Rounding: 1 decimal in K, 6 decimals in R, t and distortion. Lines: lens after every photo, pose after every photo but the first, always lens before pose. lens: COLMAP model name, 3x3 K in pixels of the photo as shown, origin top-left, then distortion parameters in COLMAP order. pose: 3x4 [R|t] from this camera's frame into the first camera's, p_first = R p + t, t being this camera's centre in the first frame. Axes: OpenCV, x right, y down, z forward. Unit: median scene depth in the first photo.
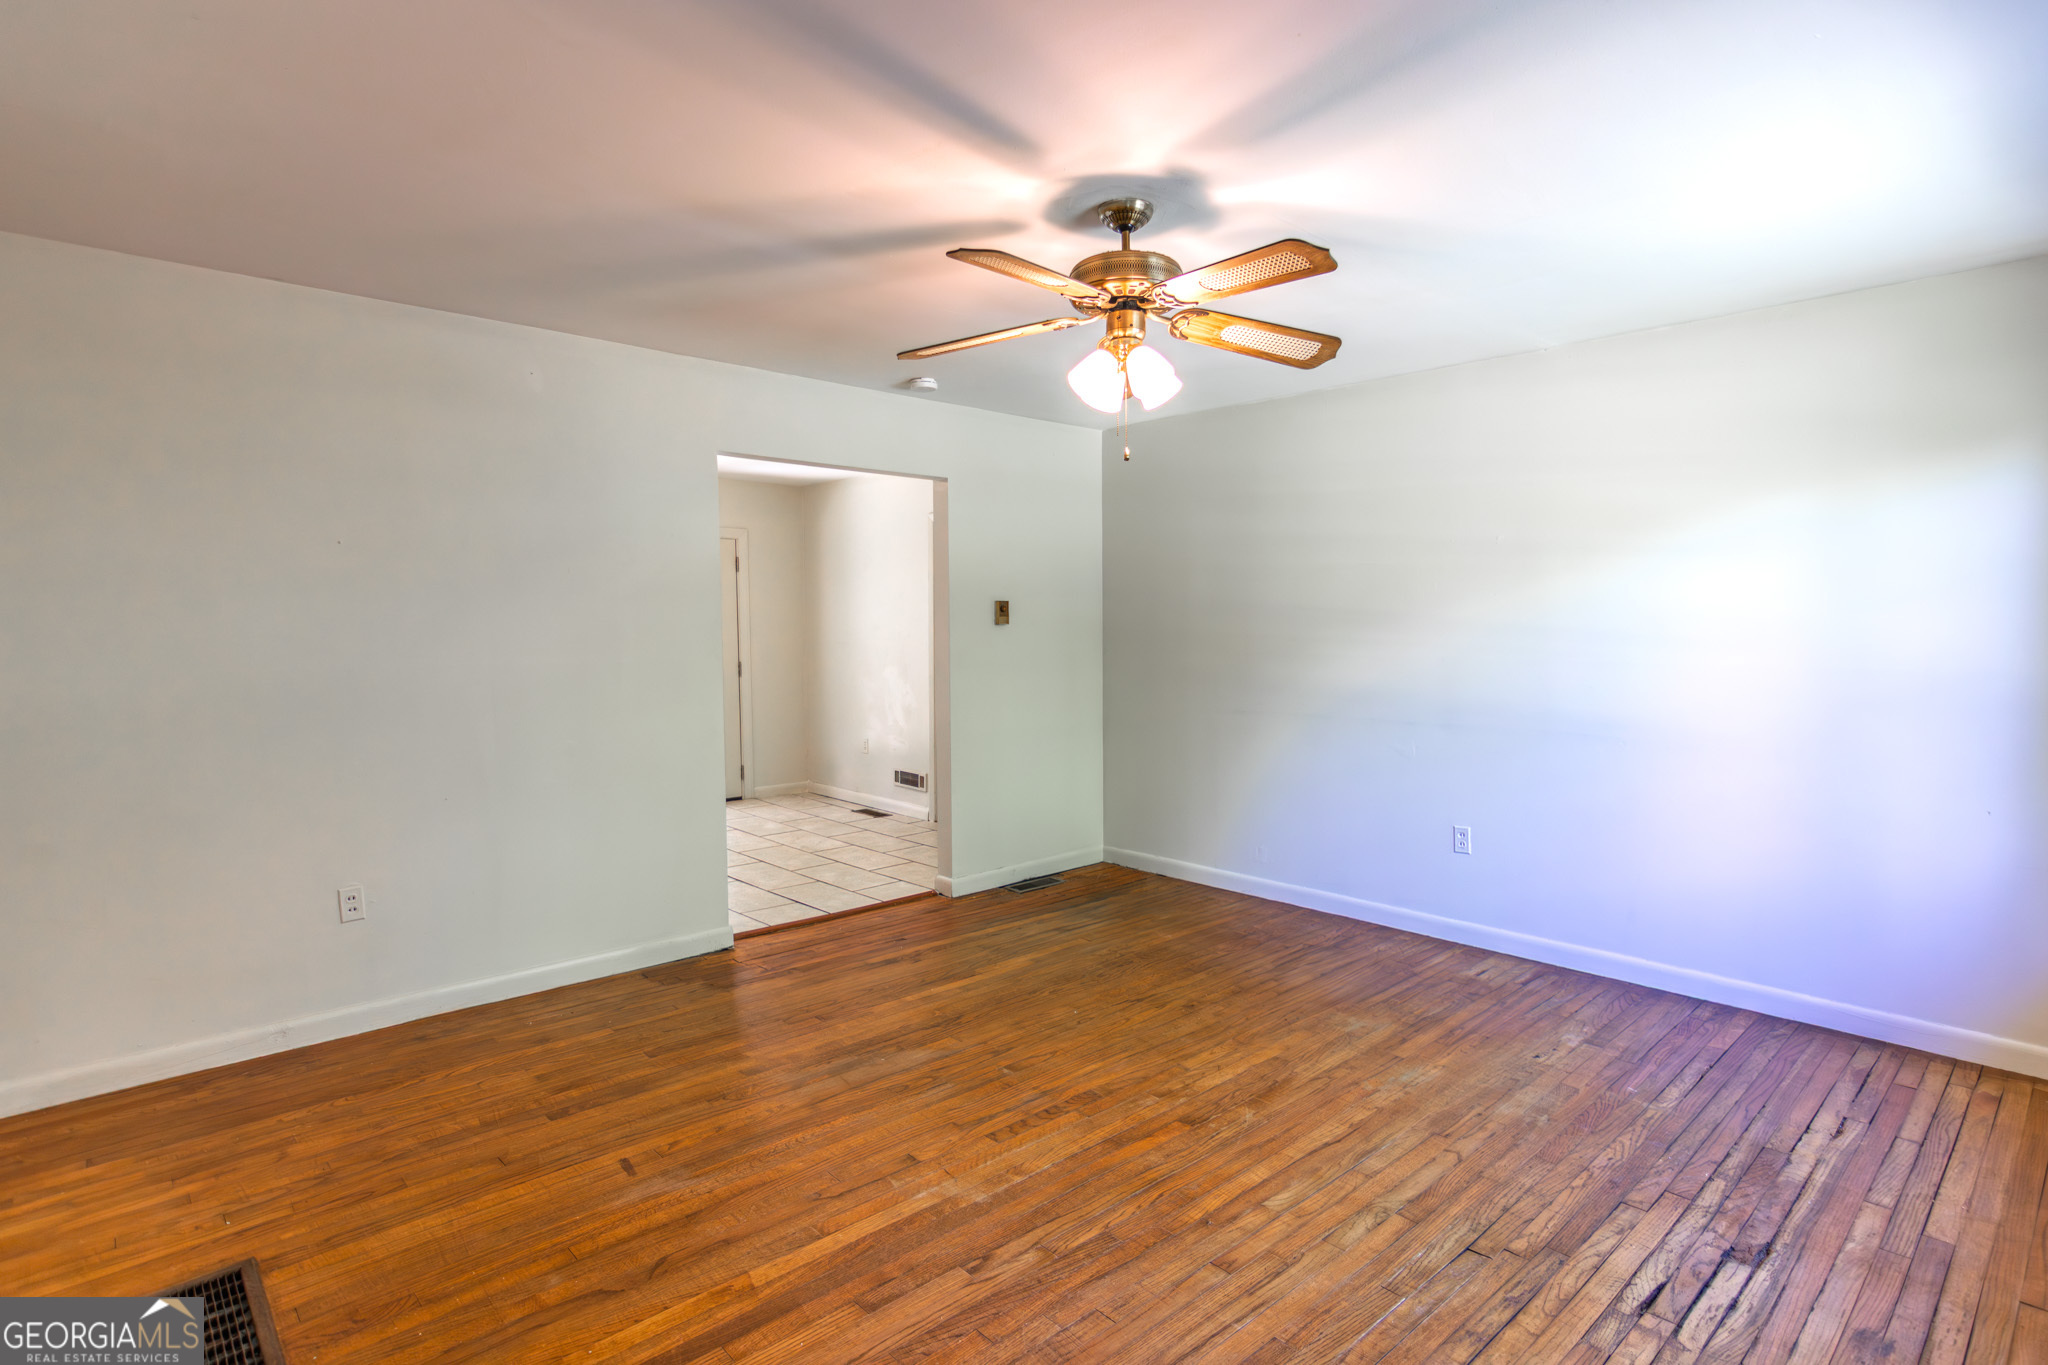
lens RADIAL K [[1034.5, 0, 1014.6], [0, 1034.5, 700.1], [0, 0, 1]] dist [-0.008720, 0.003710]
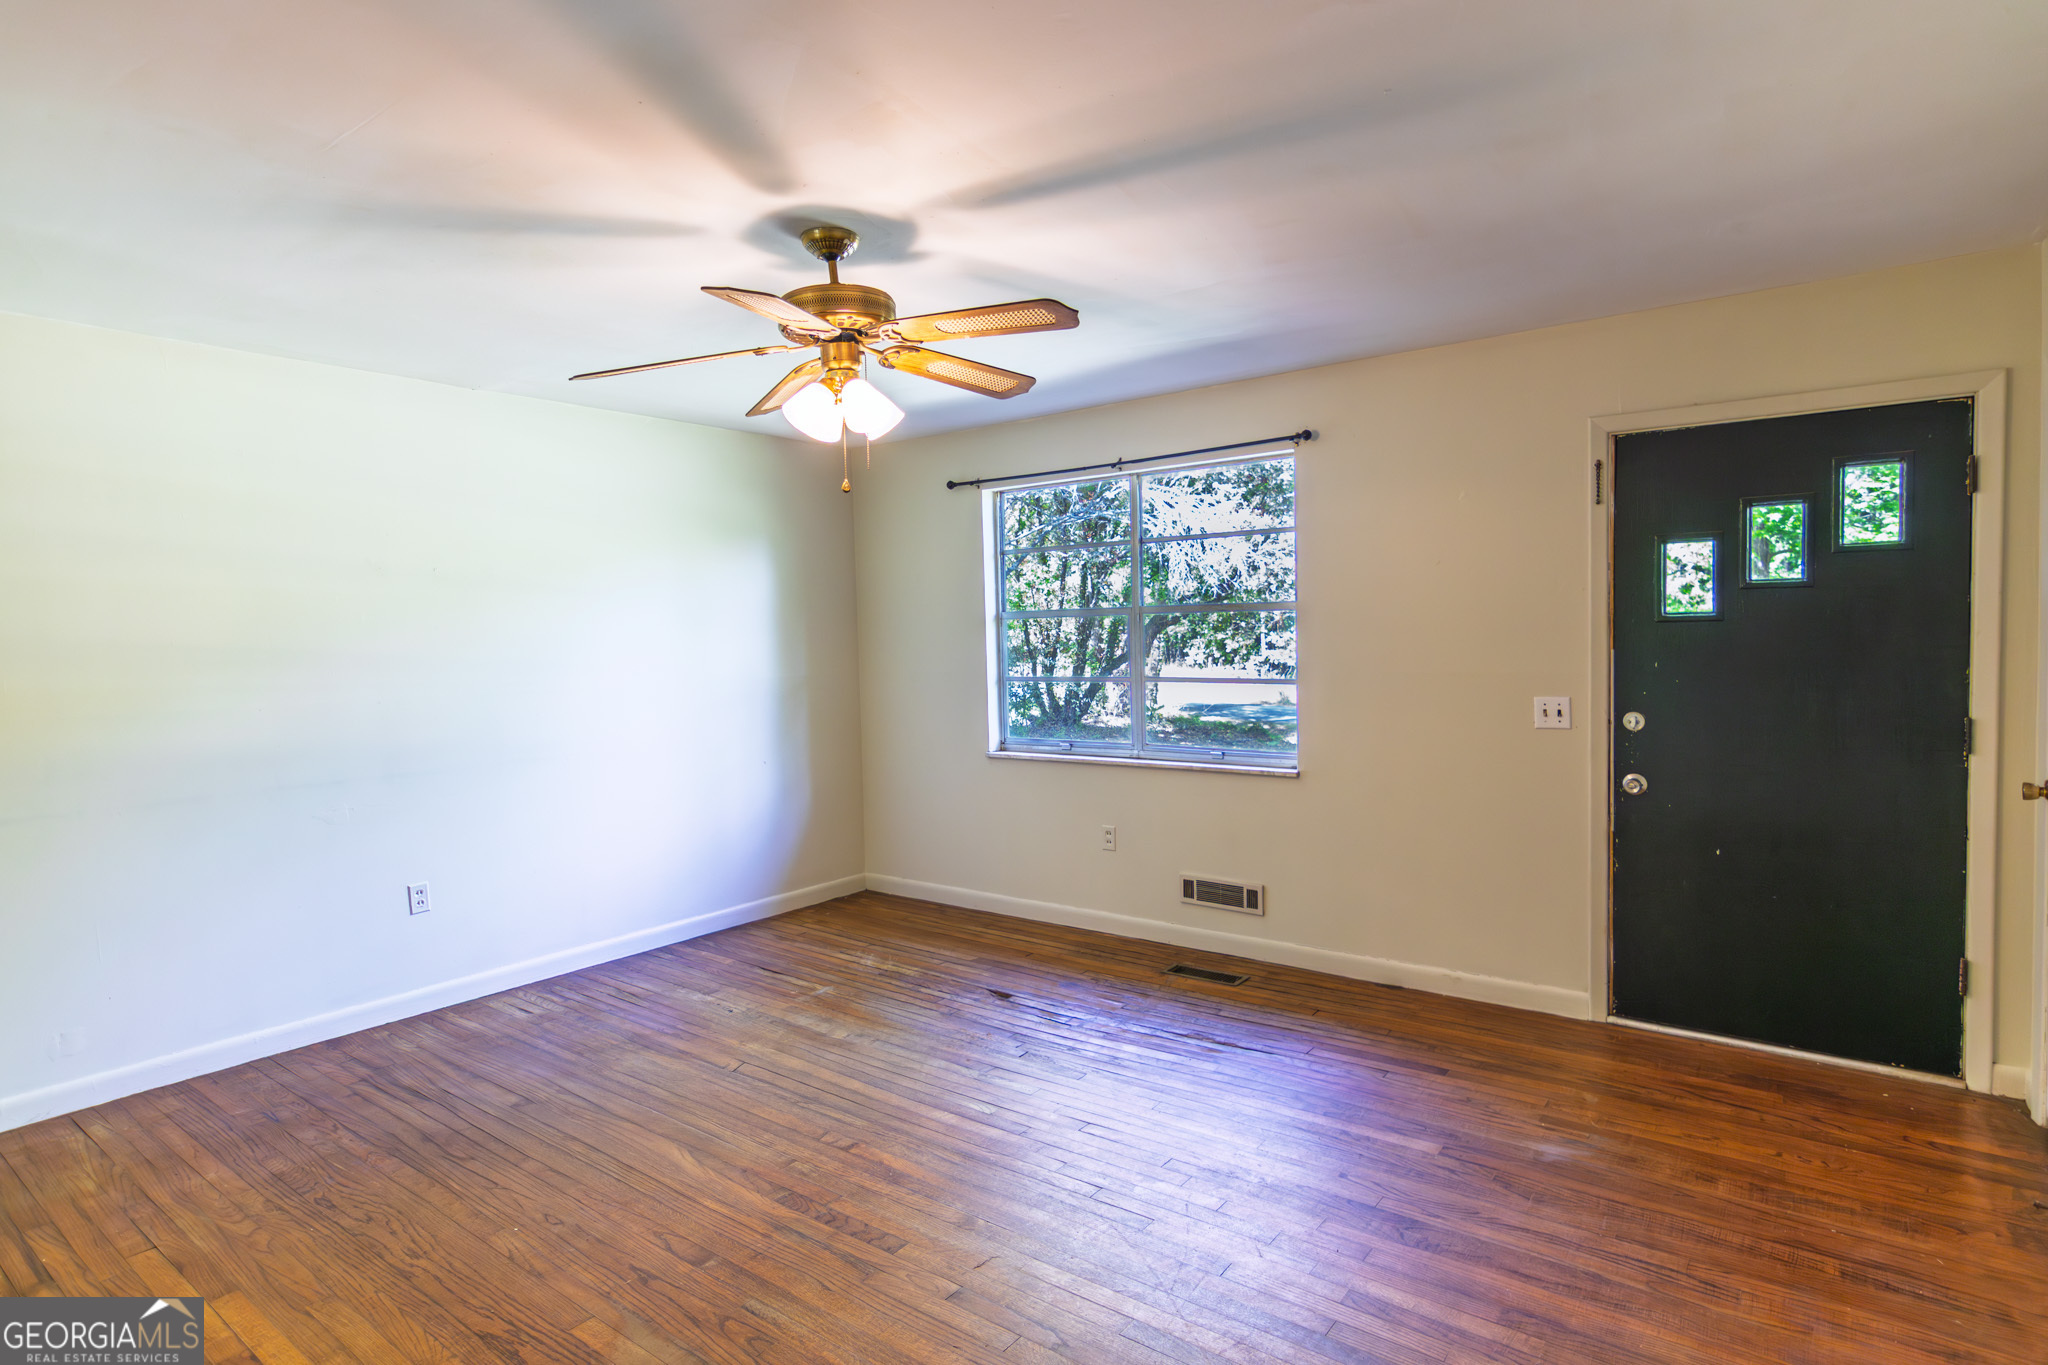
lens RADIAL K [[1034.5, 0, 1028.9], [0, 1034.5, 670.2], [0, 0, 1]] dist [-0.008720, 0.003710]
pose [[-0.154066, -0.035538, 0.987421, -0.762415], [0.097994, 0.993876, 0.051060, -0.081082], [-0.983189, 0.104628, -0.149640, 0.842362]]
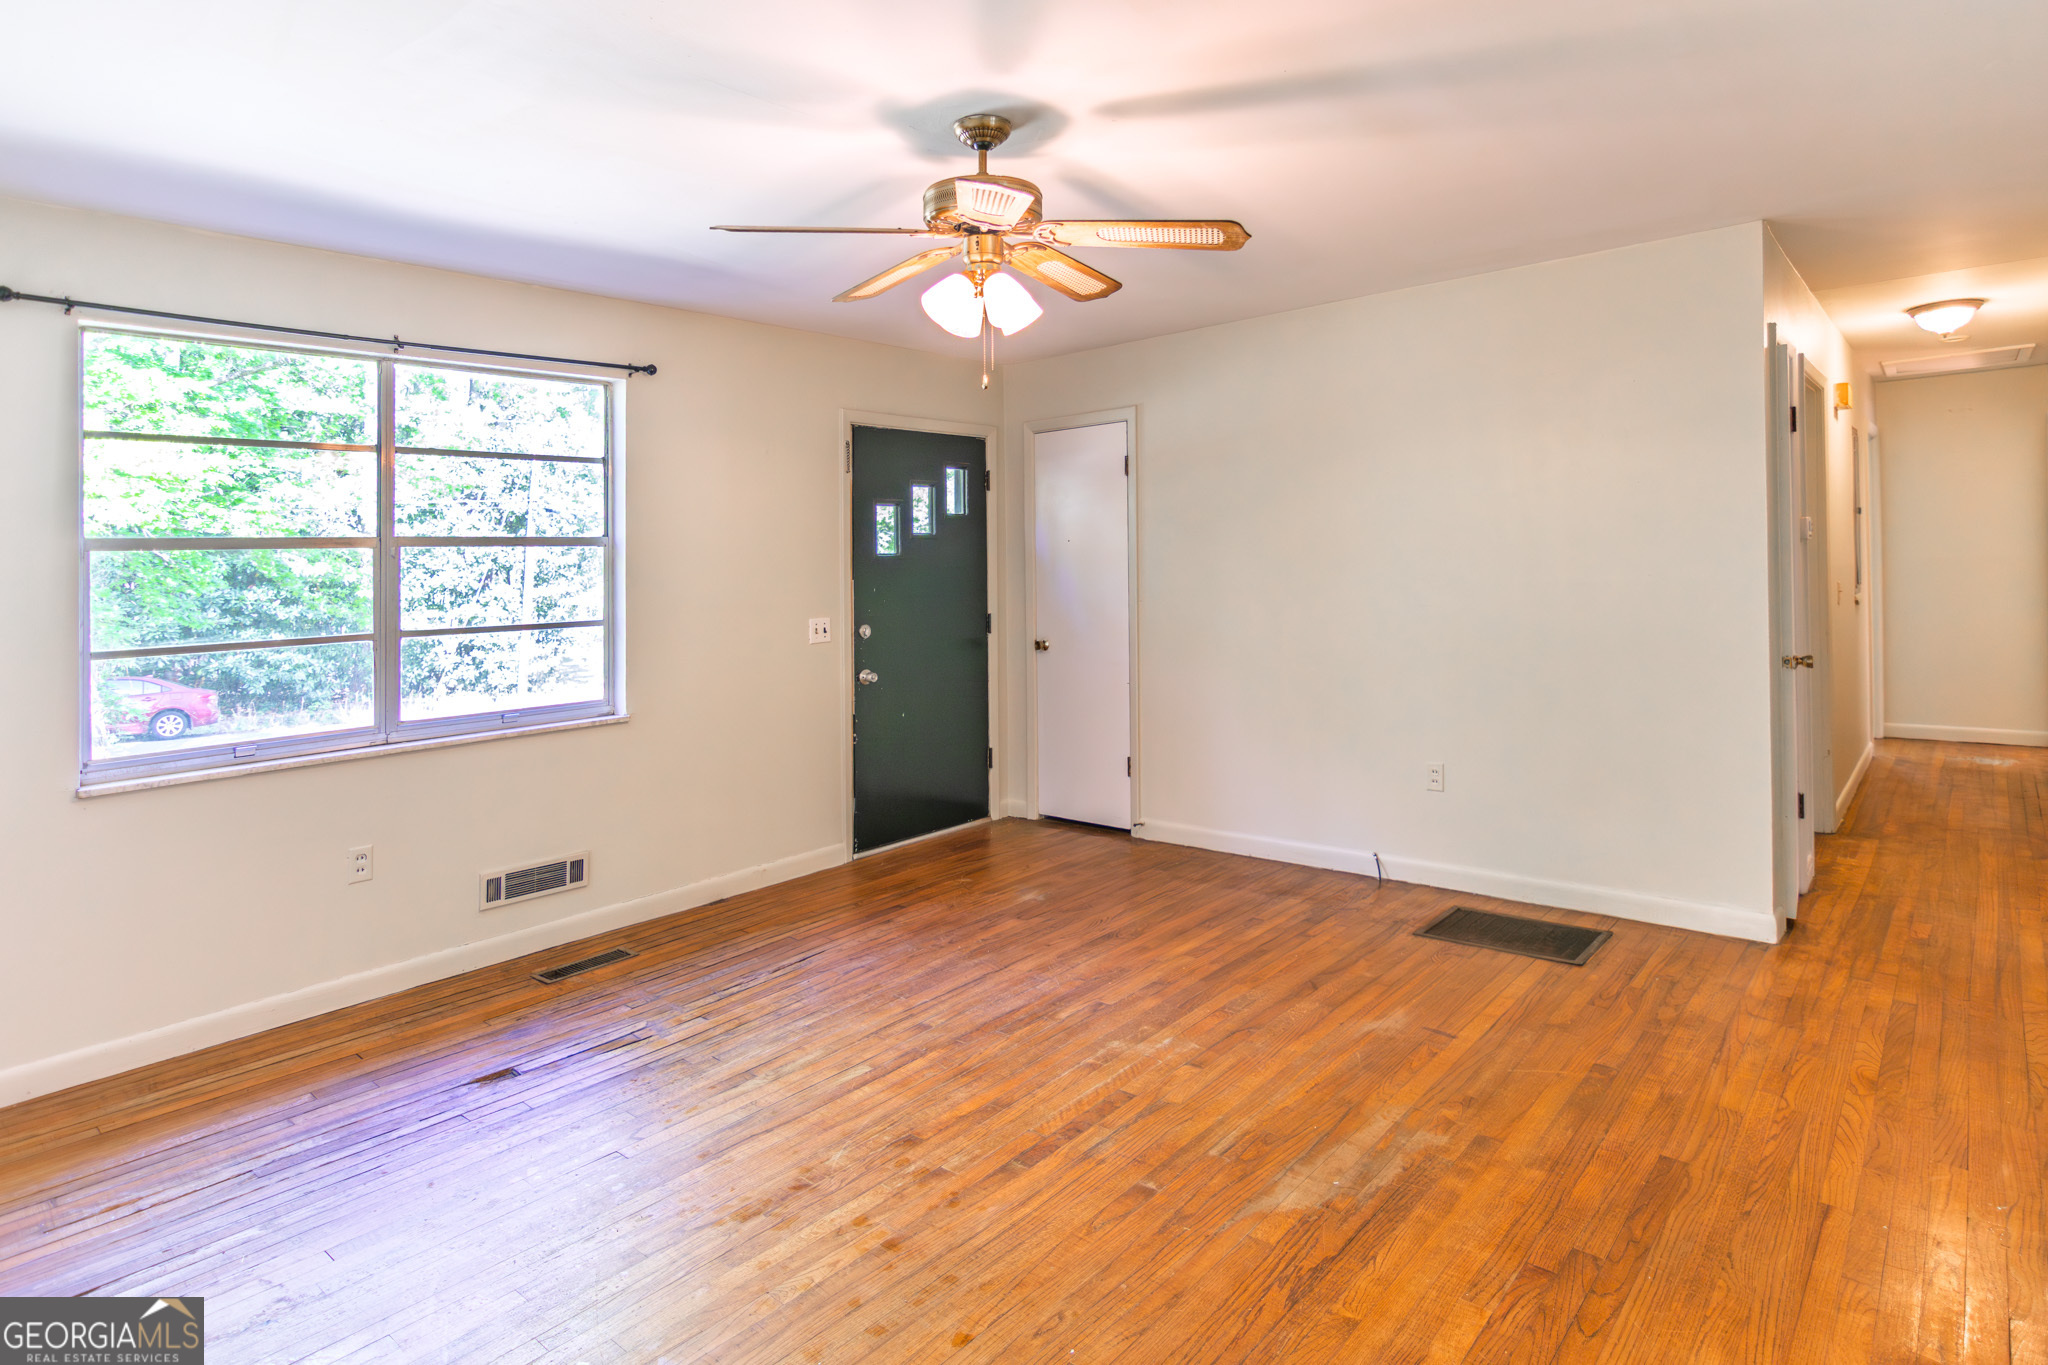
lens RADIAL K [[1132.3, 0, 1031.3], [0, 1132.3, 564.3], [0, 0, 1]] dist [-0.048129, 0.001121]
pose [[-0.993164, 0.033689, -0.111757, 0.143308], [0.025952, 0.997211, 0.069979, -0.116484], [0.113803, 0.066600, -0.991269, 1.715448]]
